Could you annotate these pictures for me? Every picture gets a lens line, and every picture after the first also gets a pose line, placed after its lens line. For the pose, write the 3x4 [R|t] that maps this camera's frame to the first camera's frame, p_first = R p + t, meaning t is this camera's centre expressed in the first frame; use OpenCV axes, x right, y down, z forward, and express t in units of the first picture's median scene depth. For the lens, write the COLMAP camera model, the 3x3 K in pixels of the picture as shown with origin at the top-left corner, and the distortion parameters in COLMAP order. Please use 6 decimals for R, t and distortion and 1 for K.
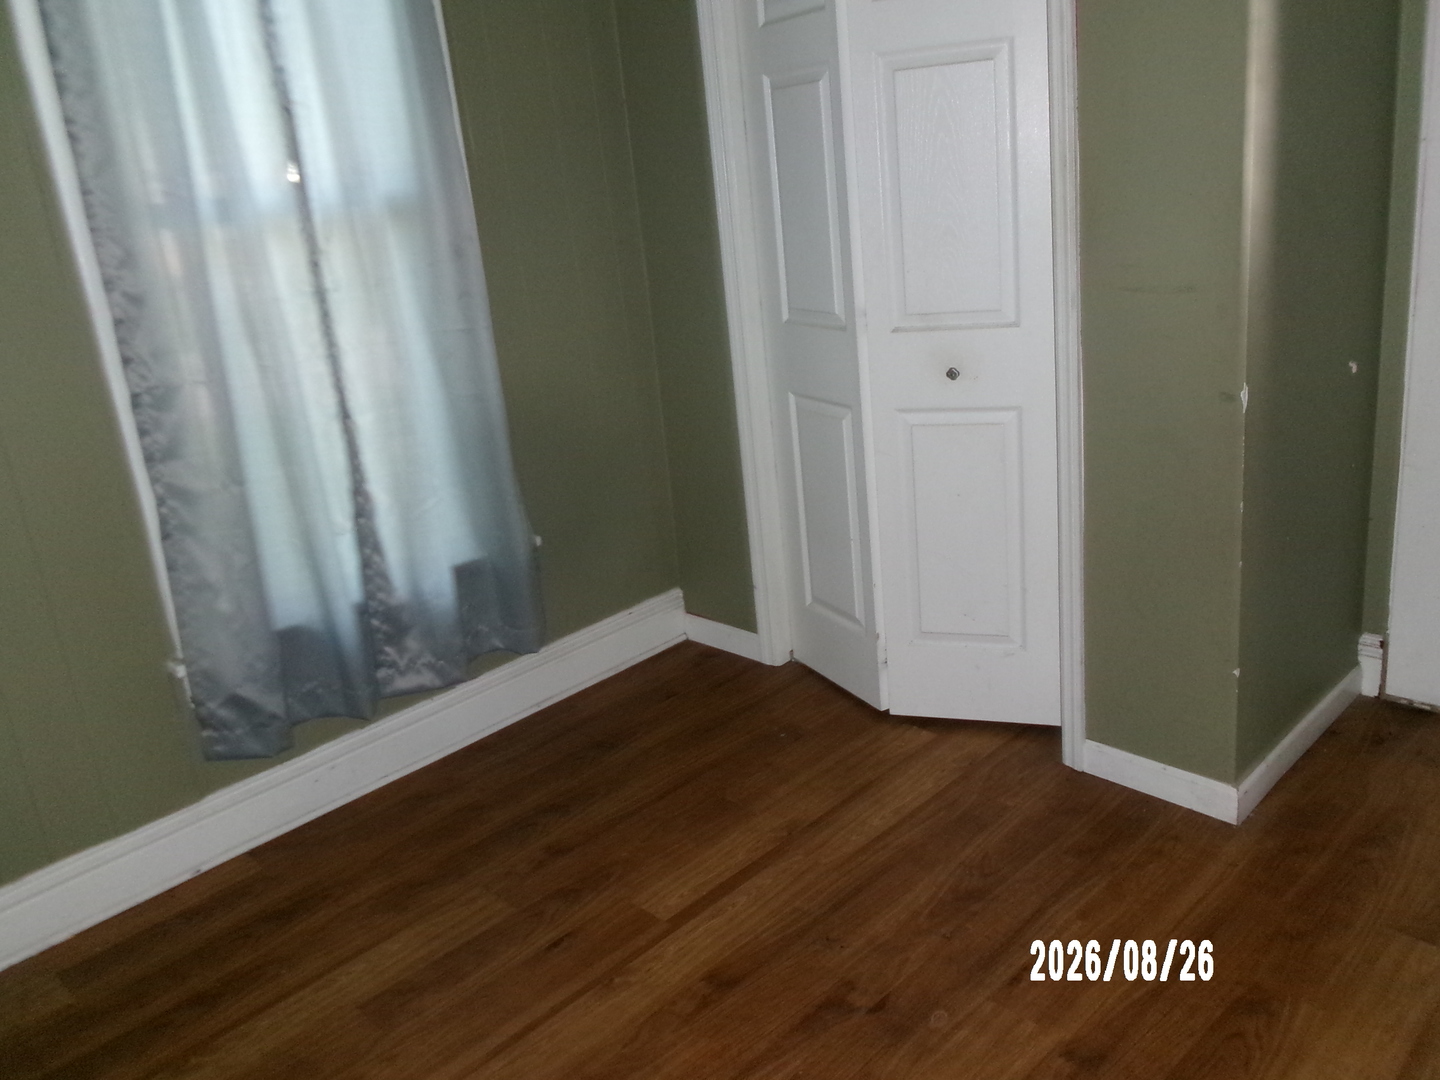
lens RADIAL K [[1188.3, 0, 720.0], [0, 1188.3, 540.0], [0, 0, 1]] dist [0.006385, 0.021058]
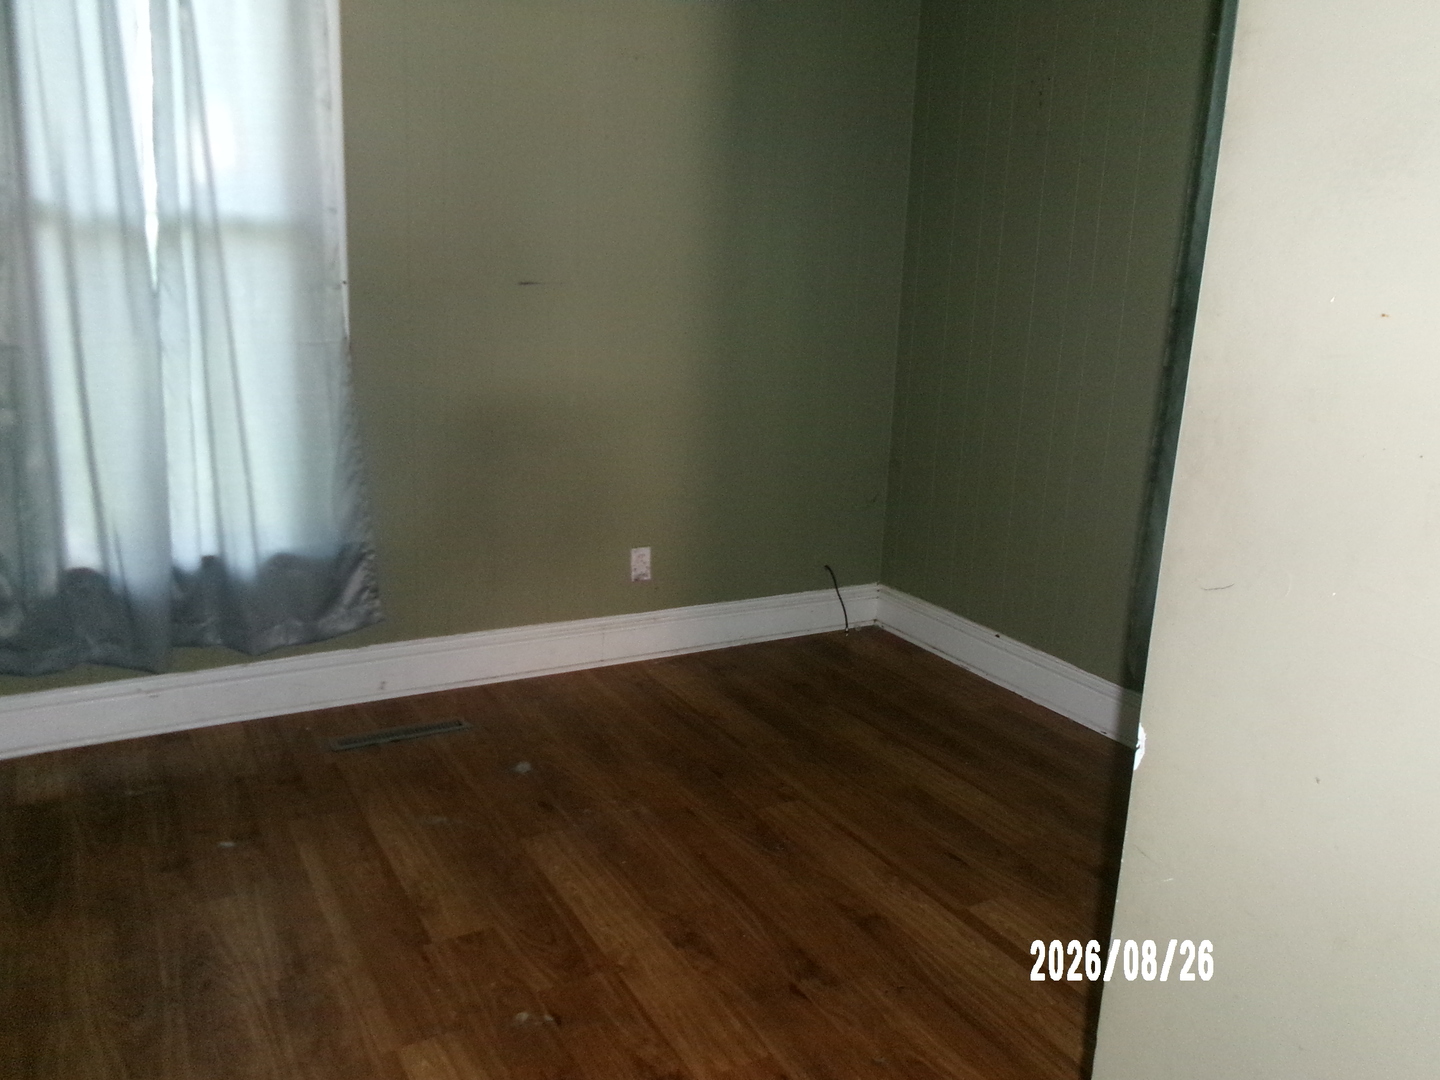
lens RADIAL K [[1181.7, 0, 720.0], [0, 1181.7, 540.0], [0, 0, 1]] dist [-0.004069, 0.000209]
pose [[-0.285875, 0.316163, -0.904608, 0.933711], [-0.294862, 0.869181, 0.396964, -0.349264], [0.911774, 0.380216, -0.155253, 0.886642]]
